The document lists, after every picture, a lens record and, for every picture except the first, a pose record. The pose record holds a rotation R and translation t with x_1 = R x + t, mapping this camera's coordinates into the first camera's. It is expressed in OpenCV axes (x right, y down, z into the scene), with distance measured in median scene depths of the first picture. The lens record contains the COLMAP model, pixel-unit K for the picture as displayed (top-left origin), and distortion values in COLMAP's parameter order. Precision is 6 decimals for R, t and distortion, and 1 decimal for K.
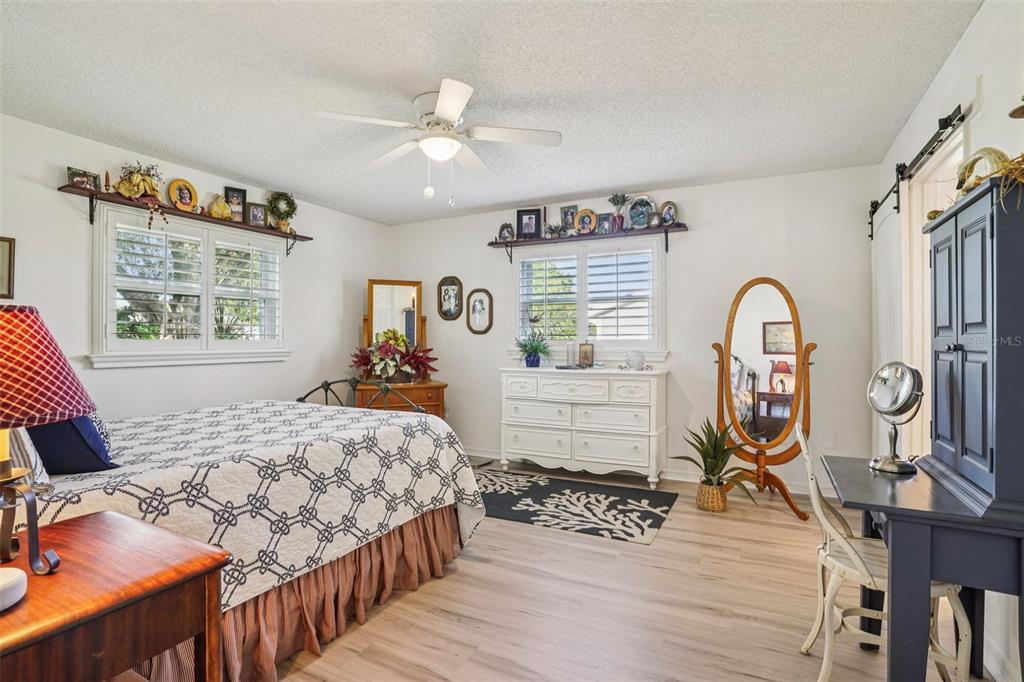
lens RADIAL K [[499.5, 0, 514.2], [0, 499.5, 339.0], [0, 0, 1]] dist [-0.079073, 0.036770]
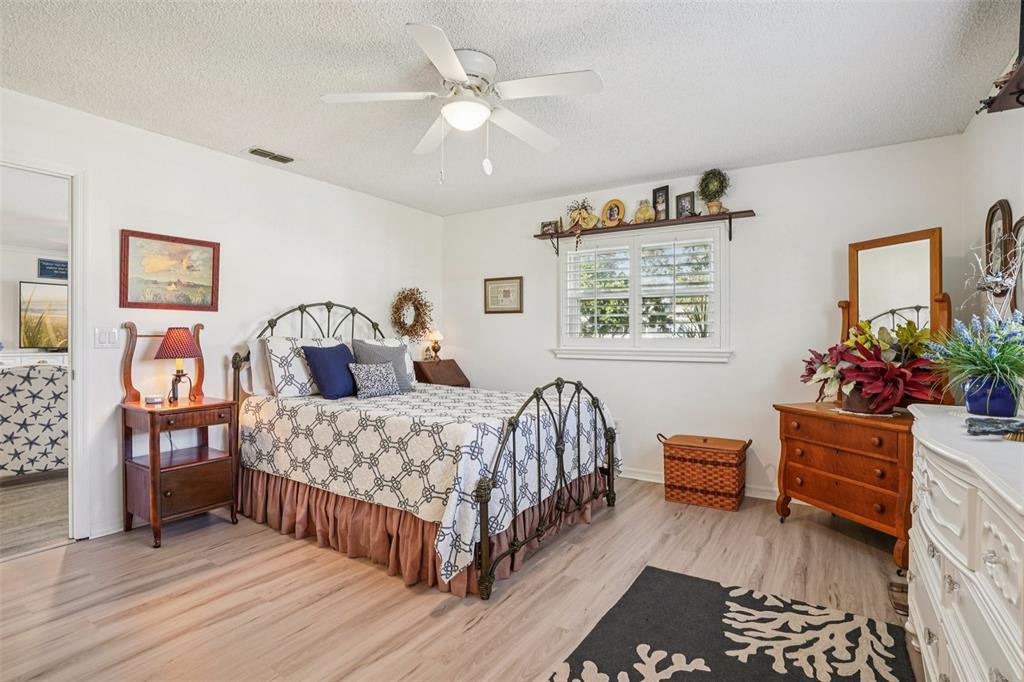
lens RADIAL K [[499.5, 0, 514.2], [0, 499.5, 339.0], [0, 0, 1]] dist [-0.079073, 0.036770]
pose [[-0.096777, 0.003767, -0.995299, 0.613592], [-0.001834, 0.999990, 0.003963, 0.001184], [0.995304, 0.002209, -0.096769, 1.026588]]
